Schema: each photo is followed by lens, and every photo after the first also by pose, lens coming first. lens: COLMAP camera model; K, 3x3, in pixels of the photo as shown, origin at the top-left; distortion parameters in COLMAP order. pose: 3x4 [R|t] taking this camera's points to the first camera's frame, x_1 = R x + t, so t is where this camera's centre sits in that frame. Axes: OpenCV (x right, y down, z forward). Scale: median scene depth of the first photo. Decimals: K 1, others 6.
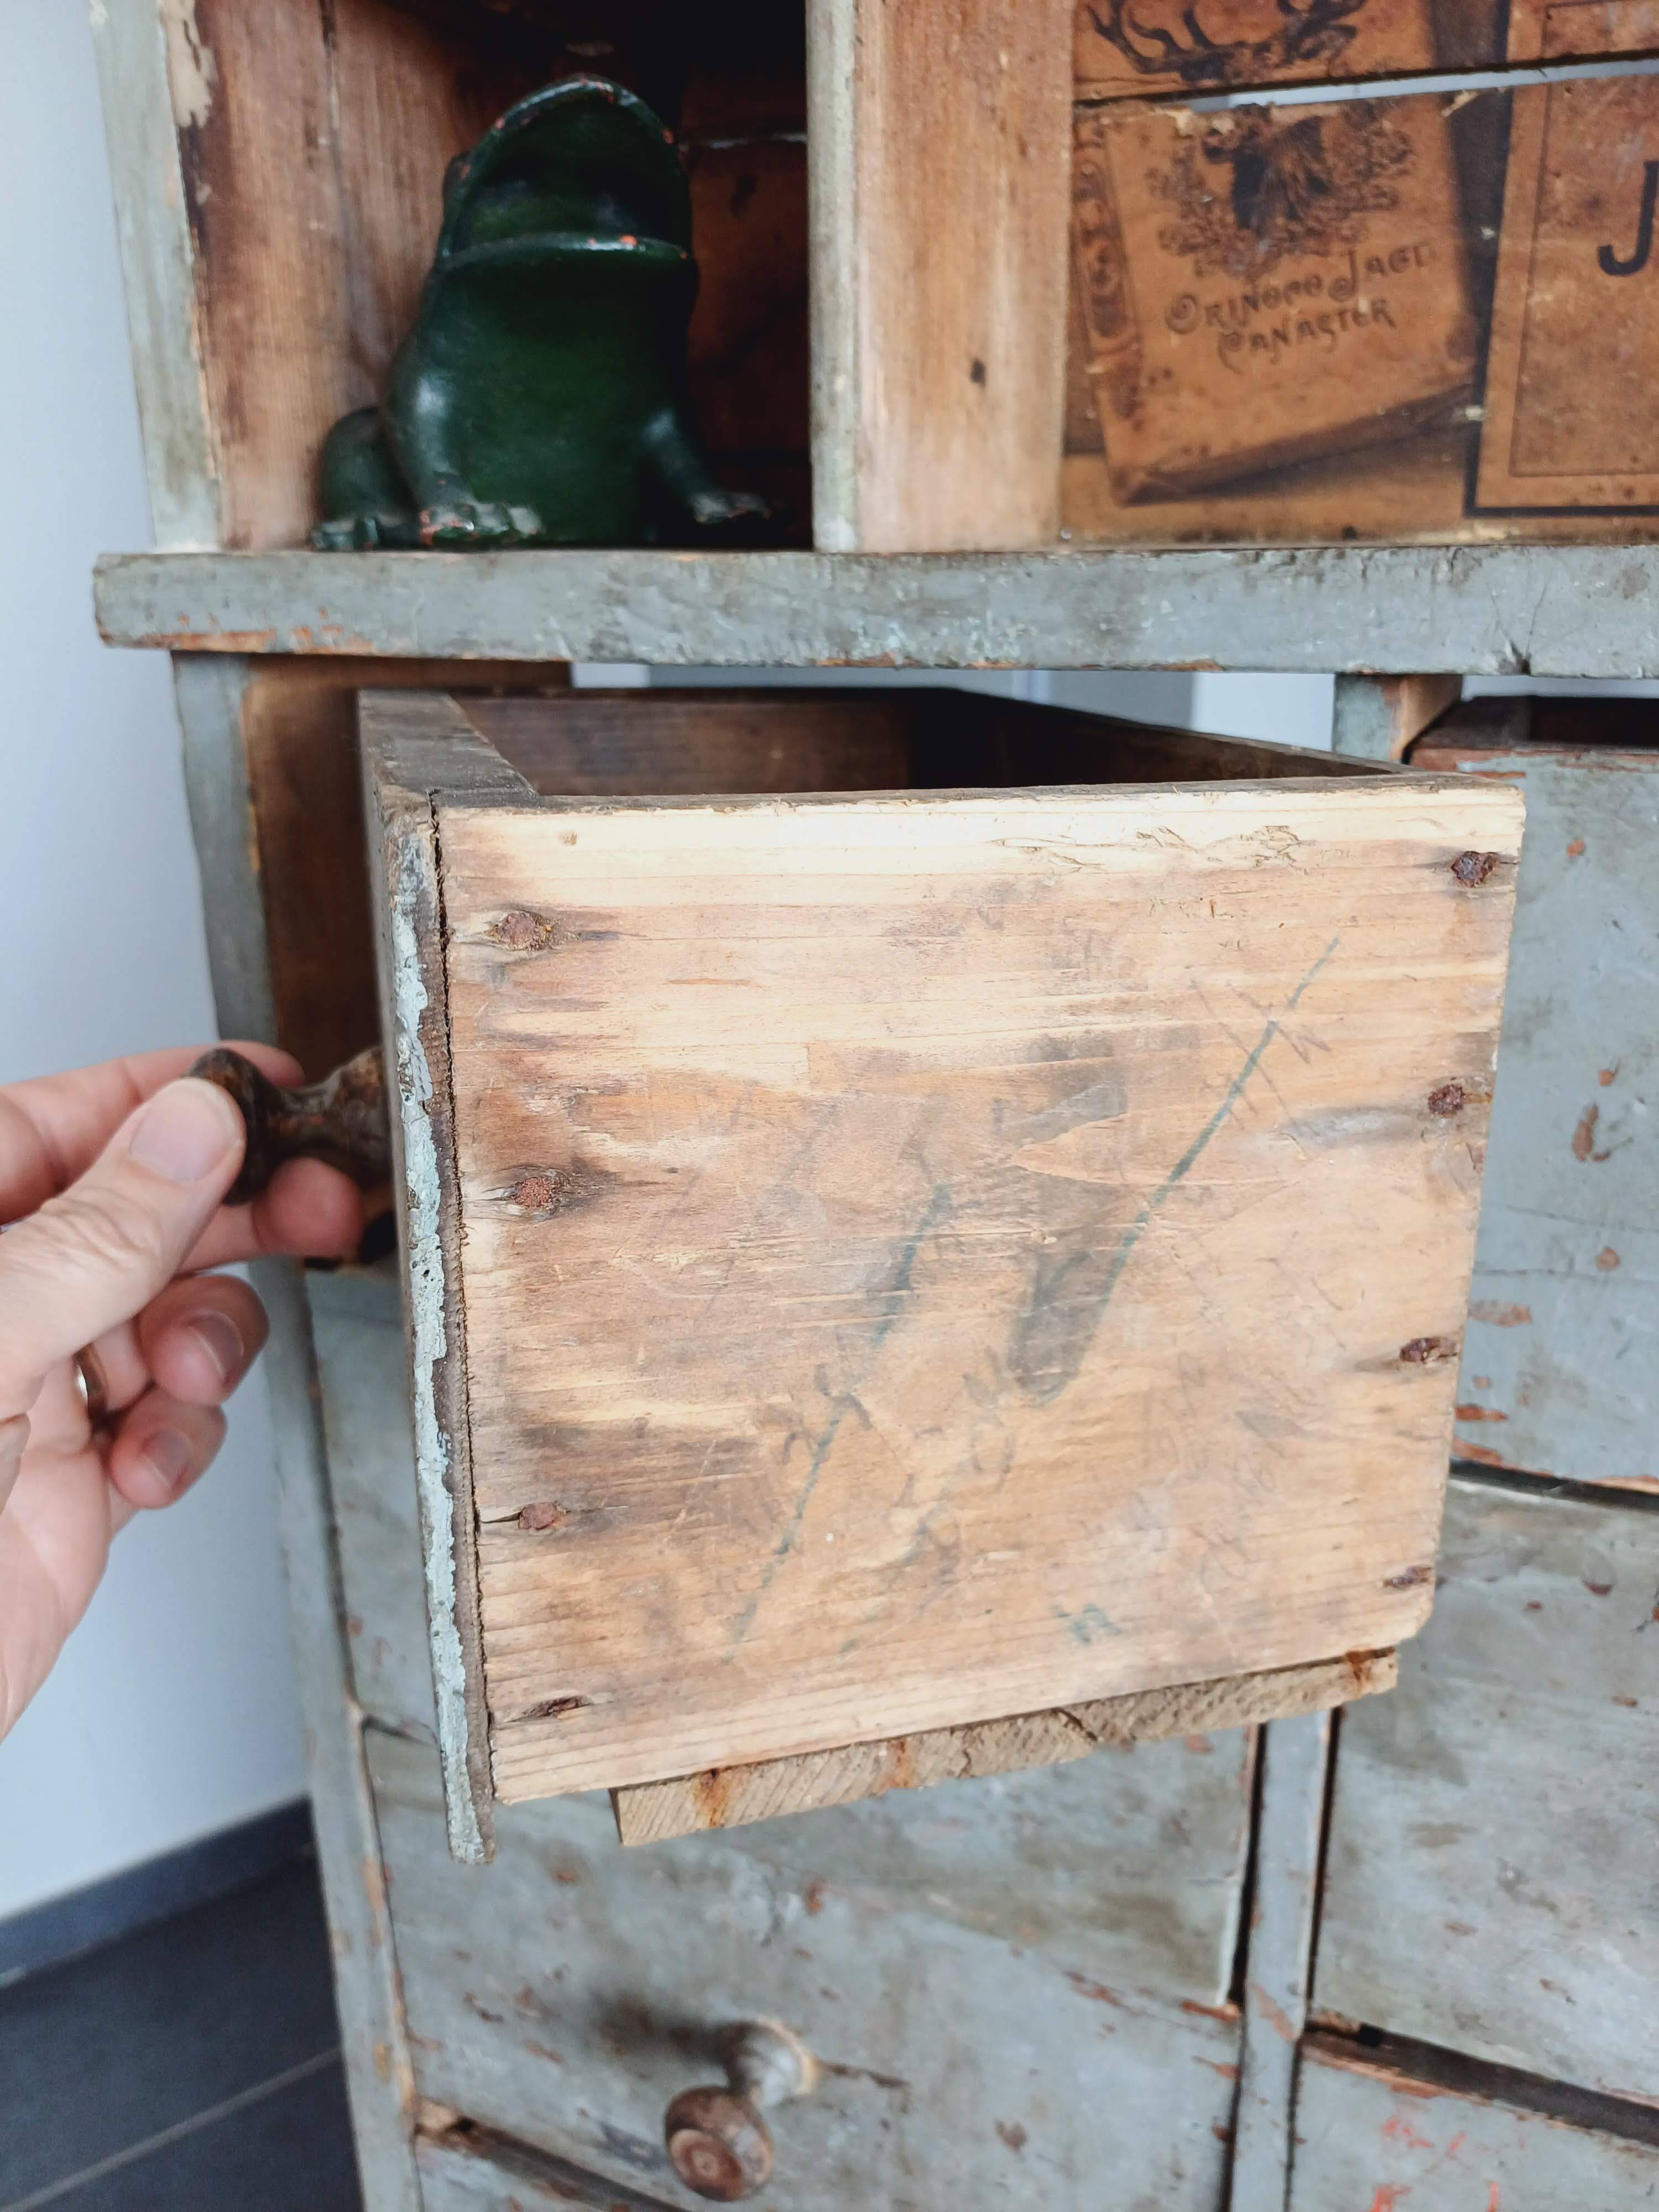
lens RADIAL K [[1733.3, 0, 823.2], [0, 1733.3, 1101.6], [0, 0, 1]] dist [-0.007930, 0.002095]
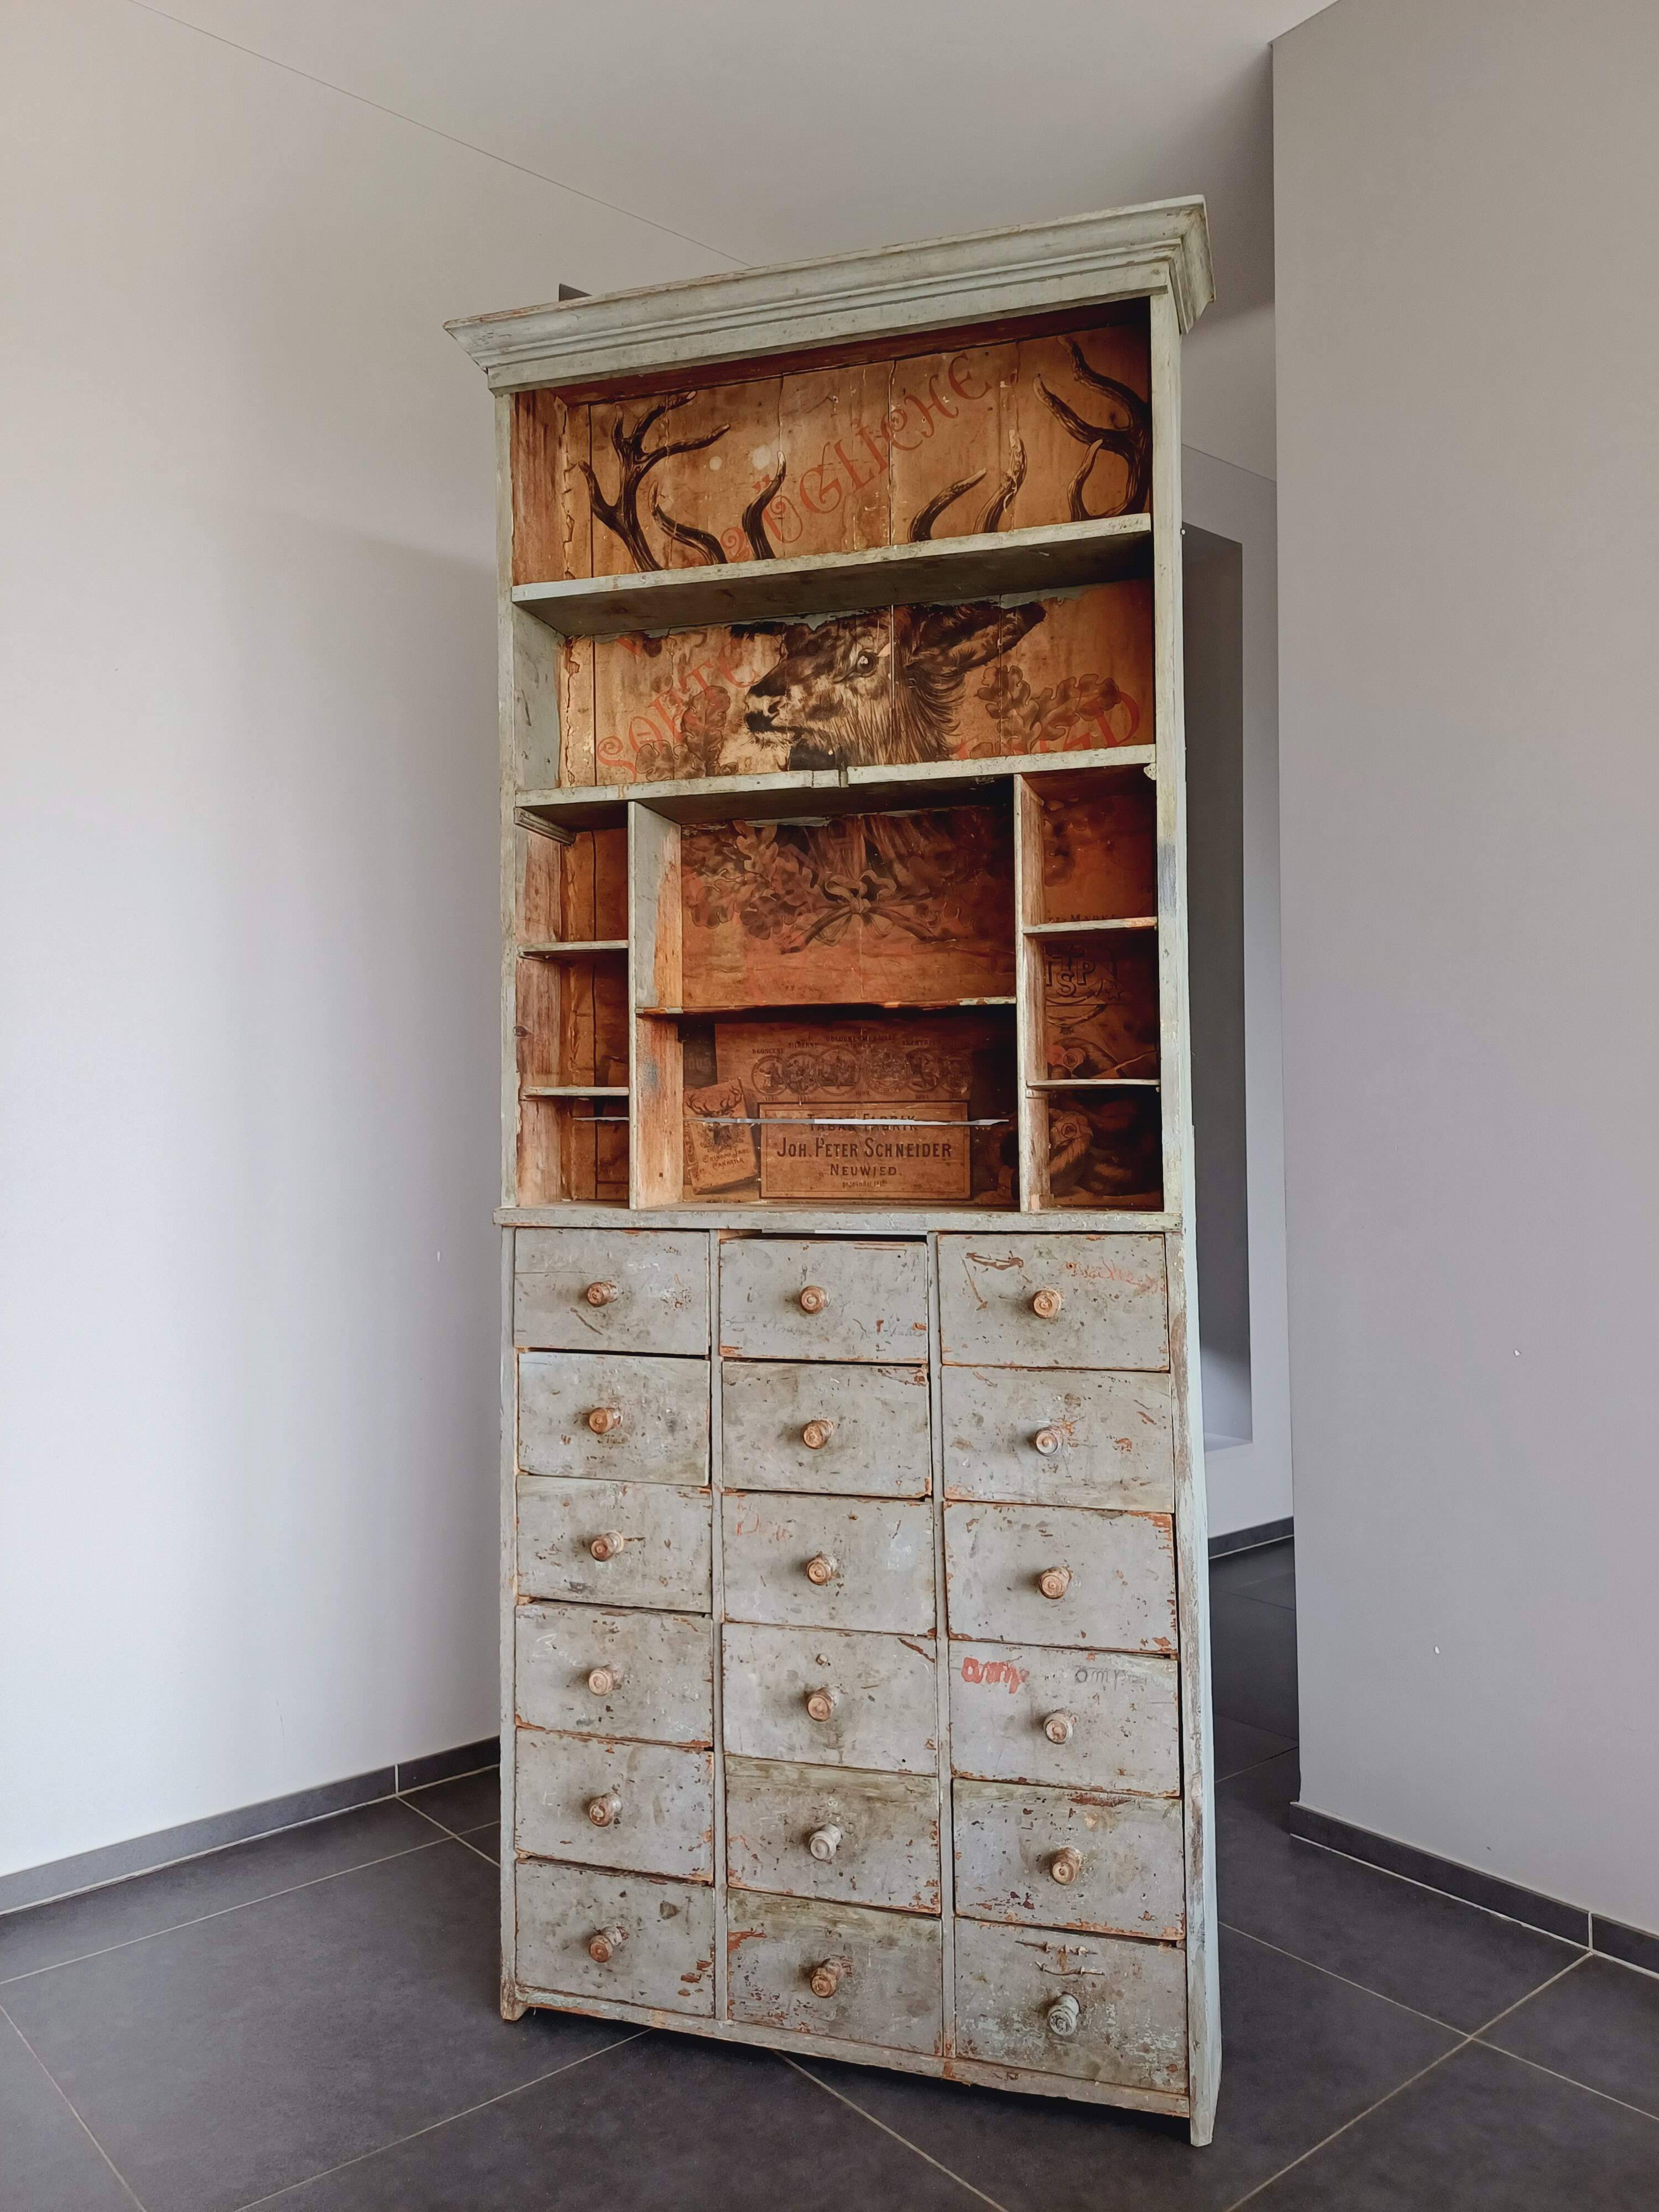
lens RADIAL K [[1655.9, 0, 837.7], [0, 1655.9, 1042.8], [0, 0, 1]] dist [0.064268, -0.062432]
pose [[0.993889, 0.011284, 0.109807, 0.062119], [0.028167, 0.935906, -0.351123, 0.980747], [-0.106731, 0.352070, 0.929868, -3.838829]]
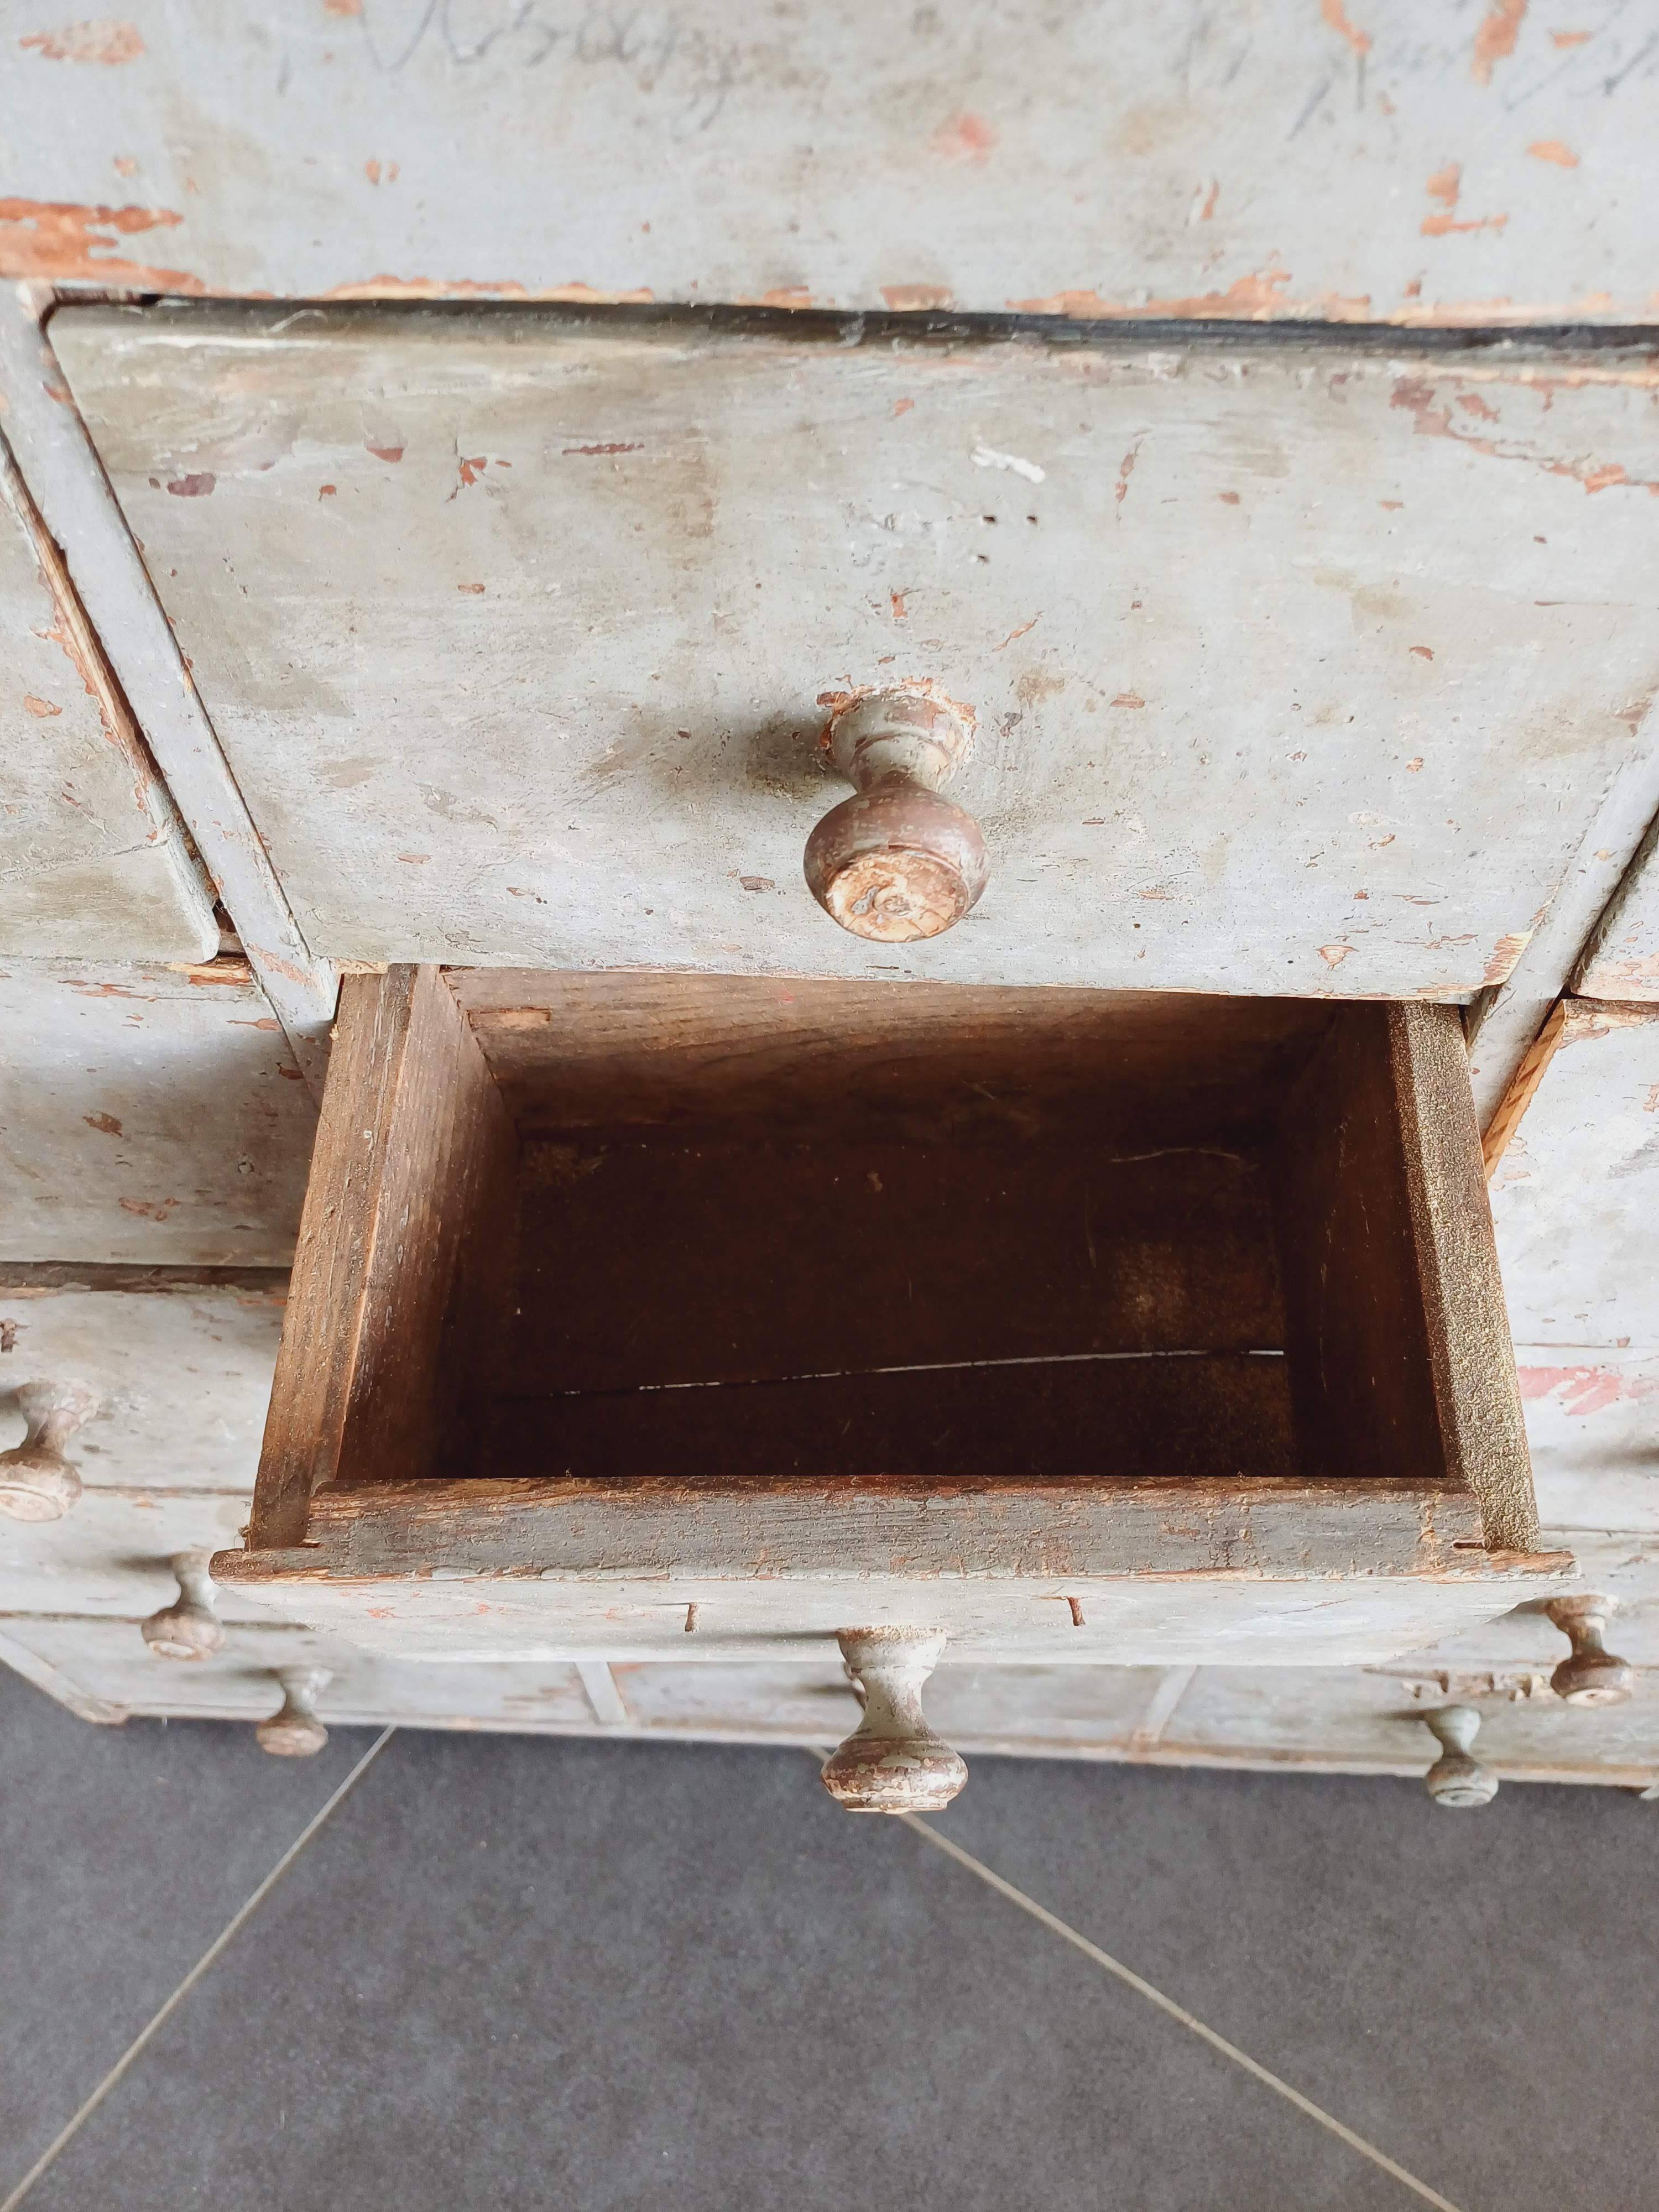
lens RADIAL K [[1655.9, 0, 850.9], [0, 1655.9, 1093.2], [0, 0, 1]] dist [0.064268, -0.062432]
pose [[0.931699, -0.288324, 0.220923, 0.316734], [0.097440, 0.784313, 0.612665, 0.056446], [-0.349918, -0.549293, 0.758838, 0.170591]]
